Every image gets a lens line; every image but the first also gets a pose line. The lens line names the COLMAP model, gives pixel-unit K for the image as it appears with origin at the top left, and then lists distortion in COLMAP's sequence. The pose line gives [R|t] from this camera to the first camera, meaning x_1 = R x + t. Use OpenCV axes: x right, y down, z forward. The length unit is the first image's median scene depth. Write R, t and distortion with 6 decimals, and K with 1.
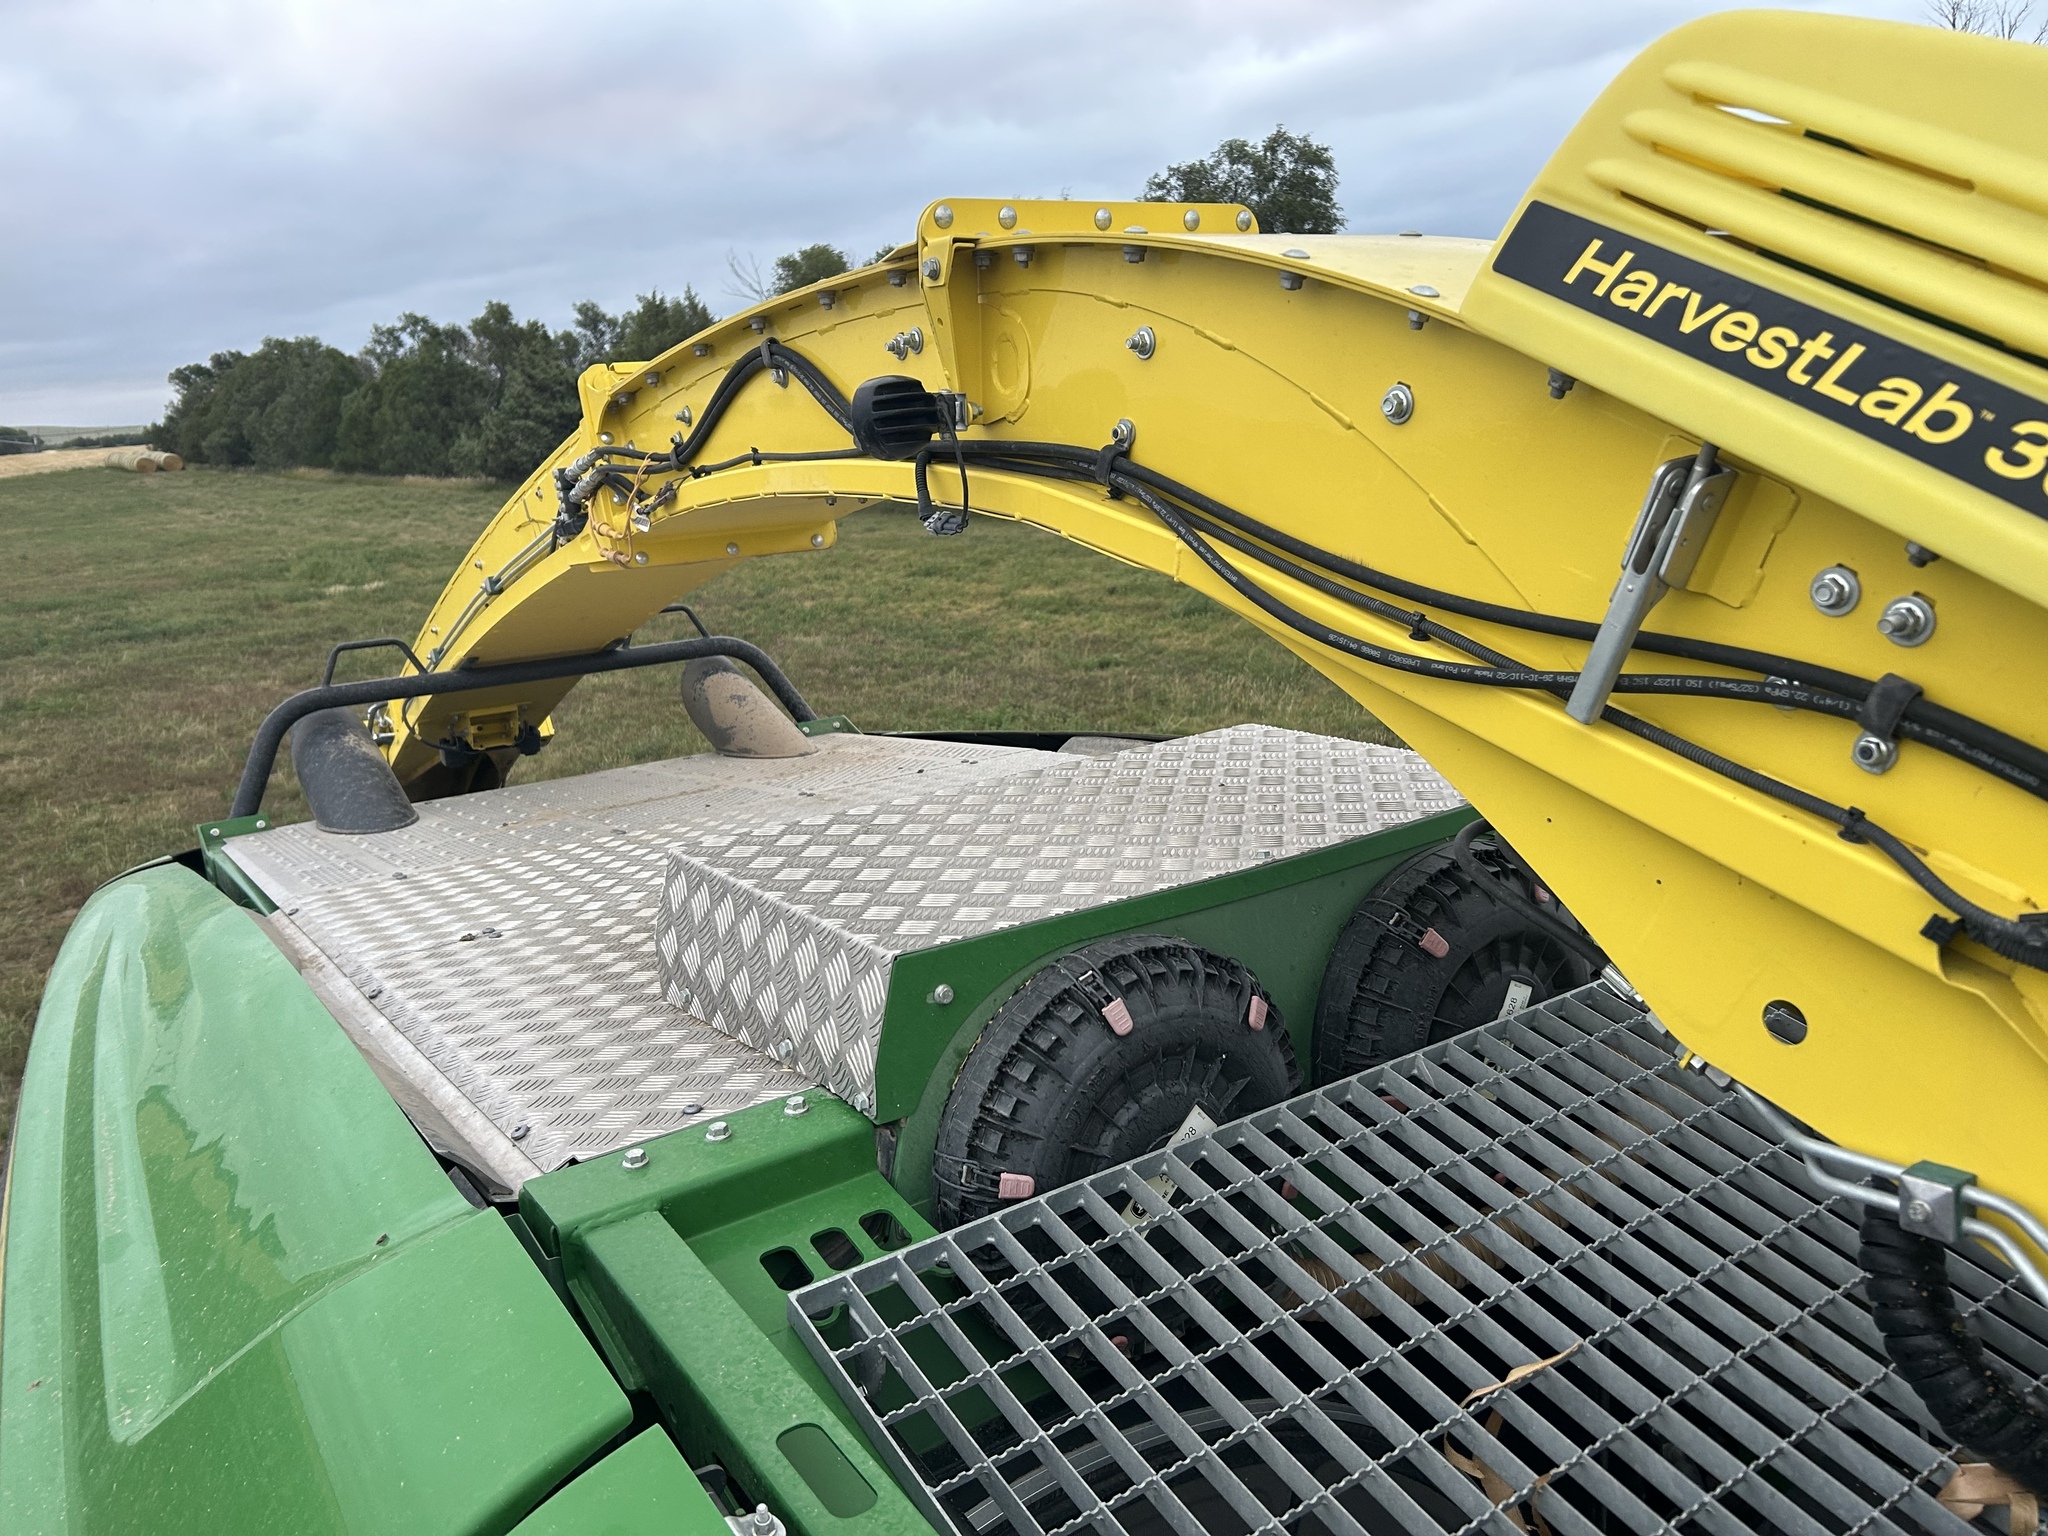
lens RADIAL K [[1524.1, 0, 1024.4], [0, 1524.1, 753.9], [0, 0, 1]] dist [0.051755, -0.053570]
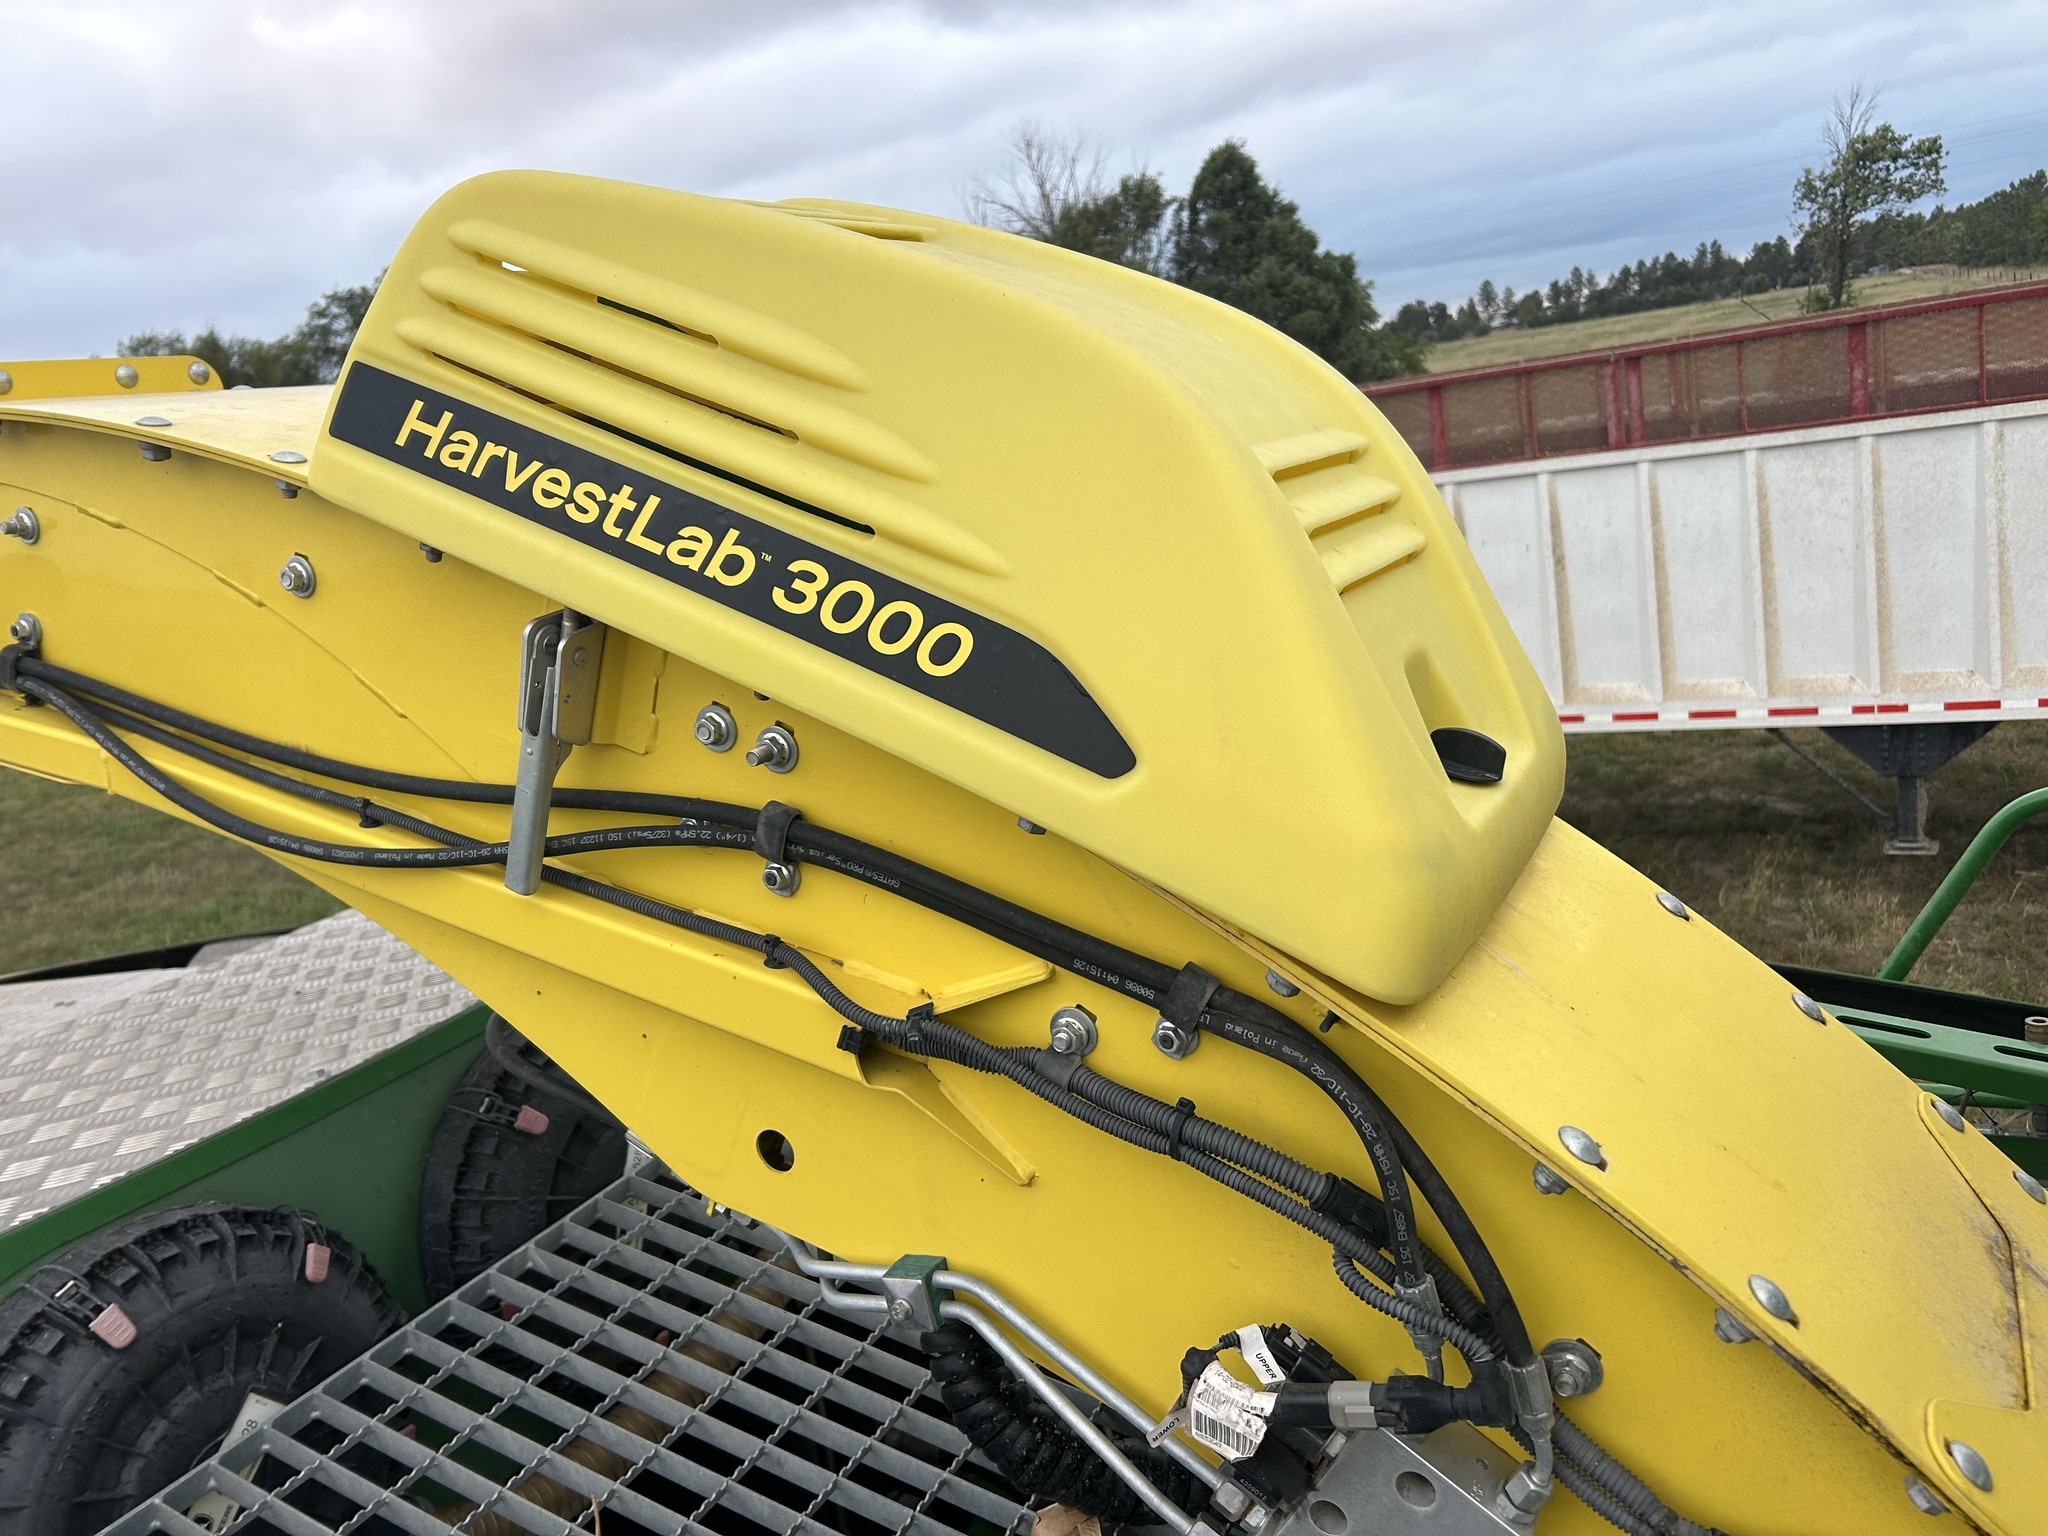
lens RADIAL K [[1524.1, 0, 1024.1], [0, 1524.1, 754.3], [0, 0, 1]] dist [0.051755, -0.053570]
pose [[0.886264, -0.161820, 0.433994, 0.187500], [0.190848, 0.981330, -0.023834, -0.018241], [-0.422034, 0.103950, 0.900601, 0.005908]]
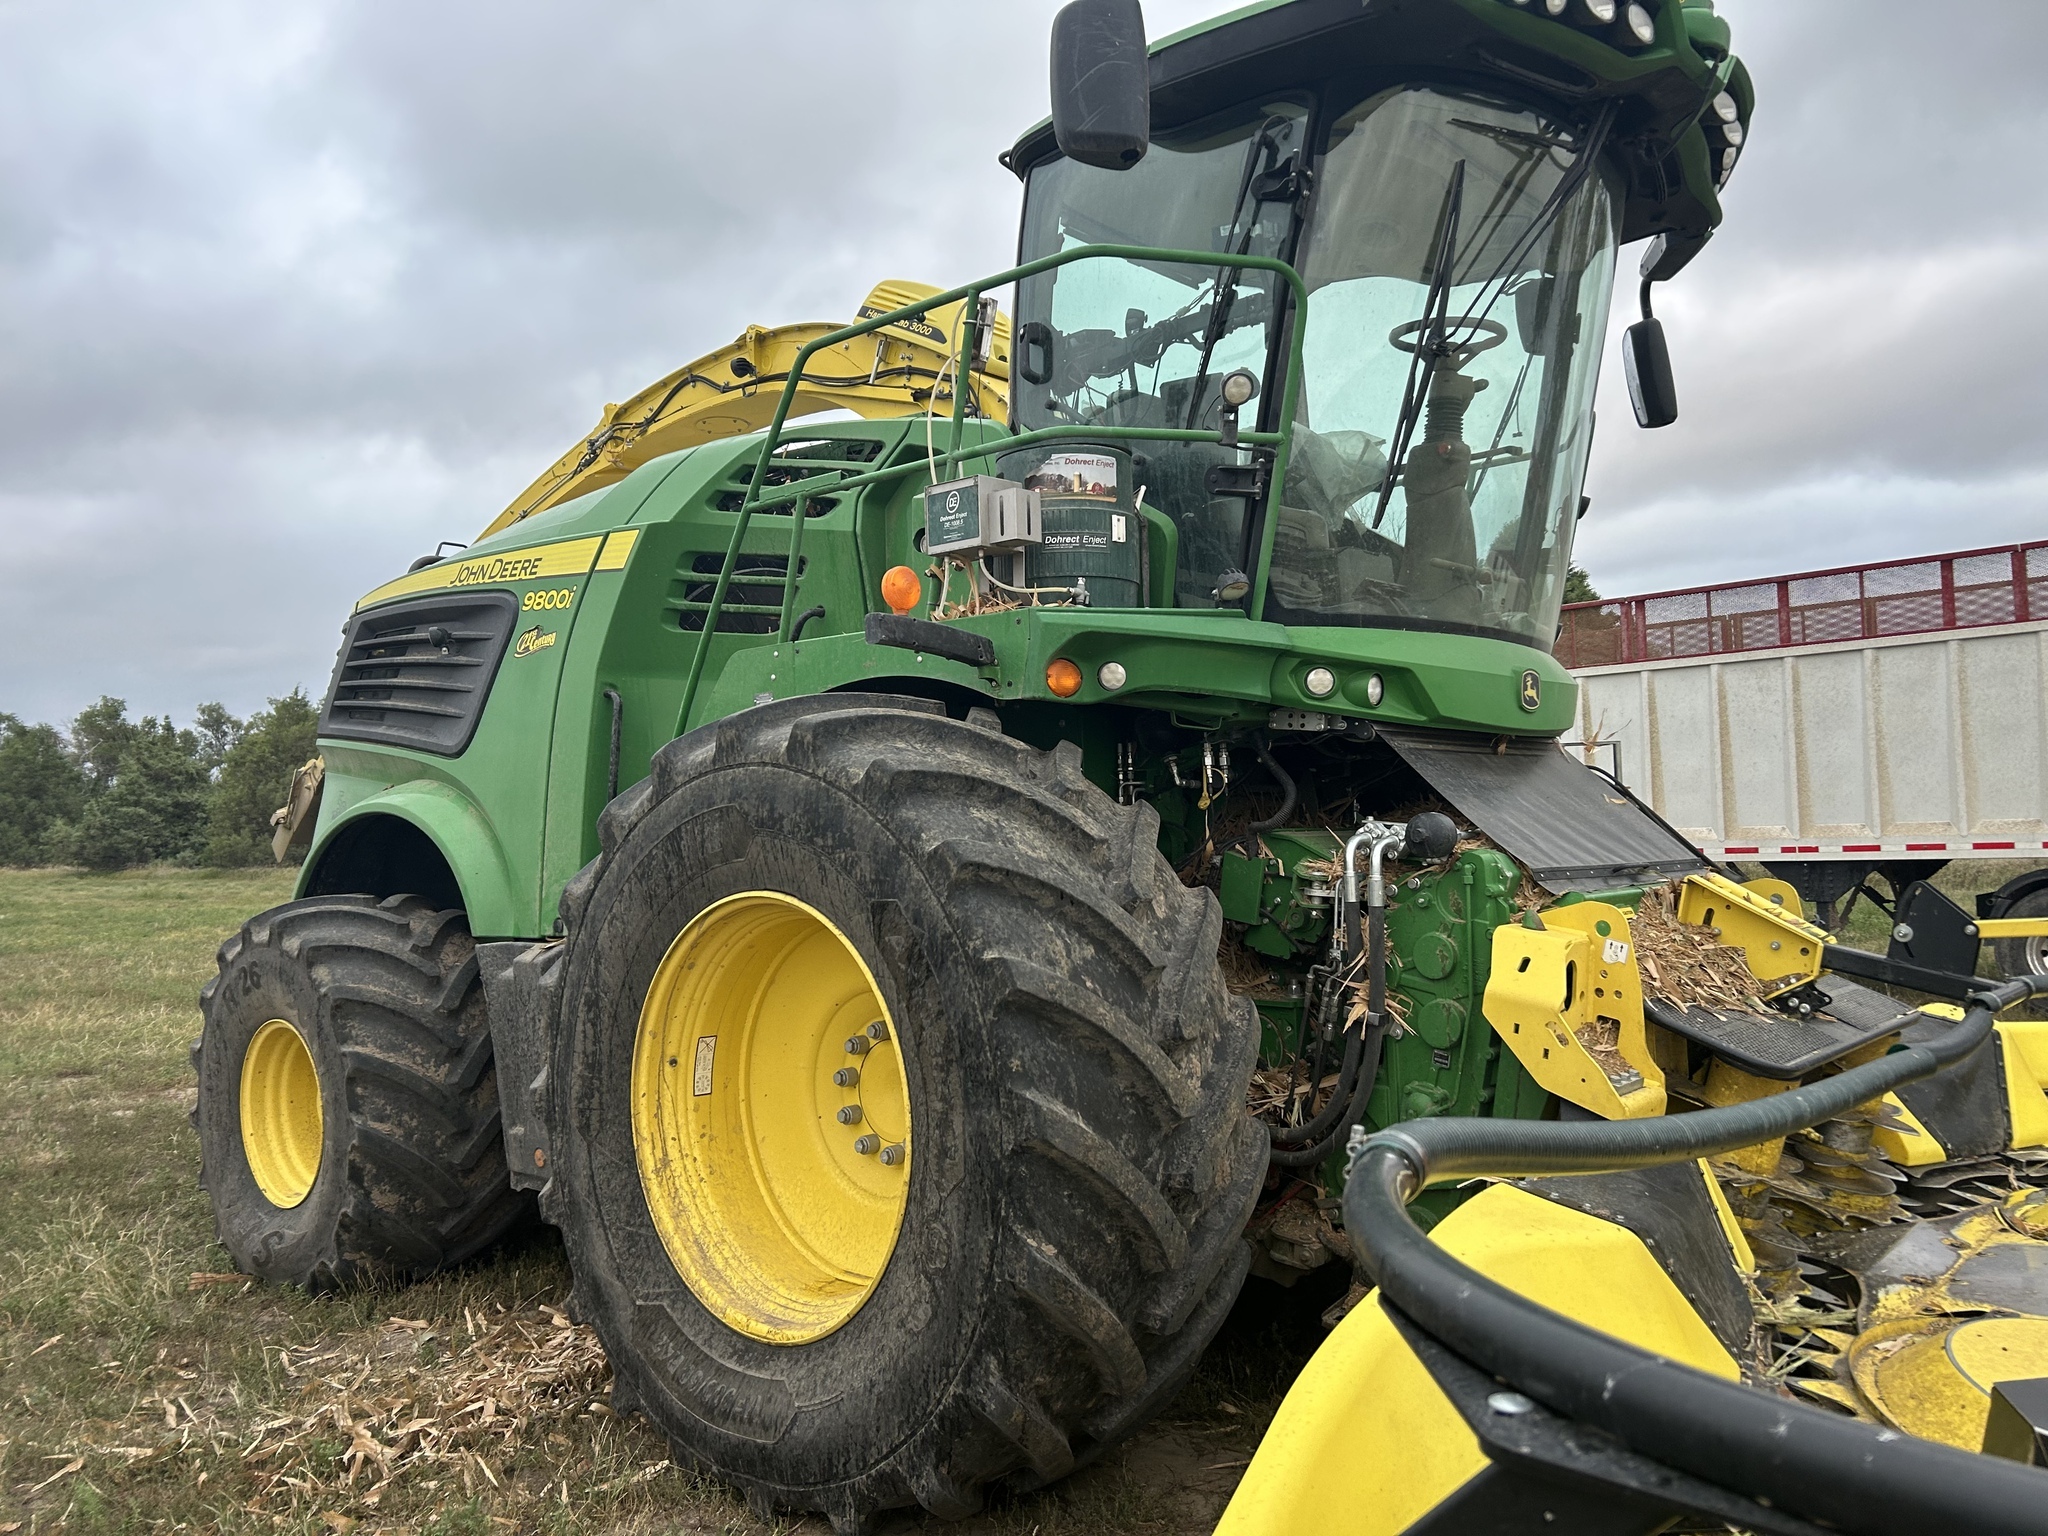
lens RADIAL K [[1524.1, 0, 1039.2], [0, 1524.1, 761.9], [0, 0, 1]] dist [0.051755, -0.053570]
pose [[0.970068, 0.043843, 0.238842, -0.296159], [0.024585, 0.960781, -0.276218, 2.443965], [-0.241585, 0.273822, 0.930945, -3.457444]]
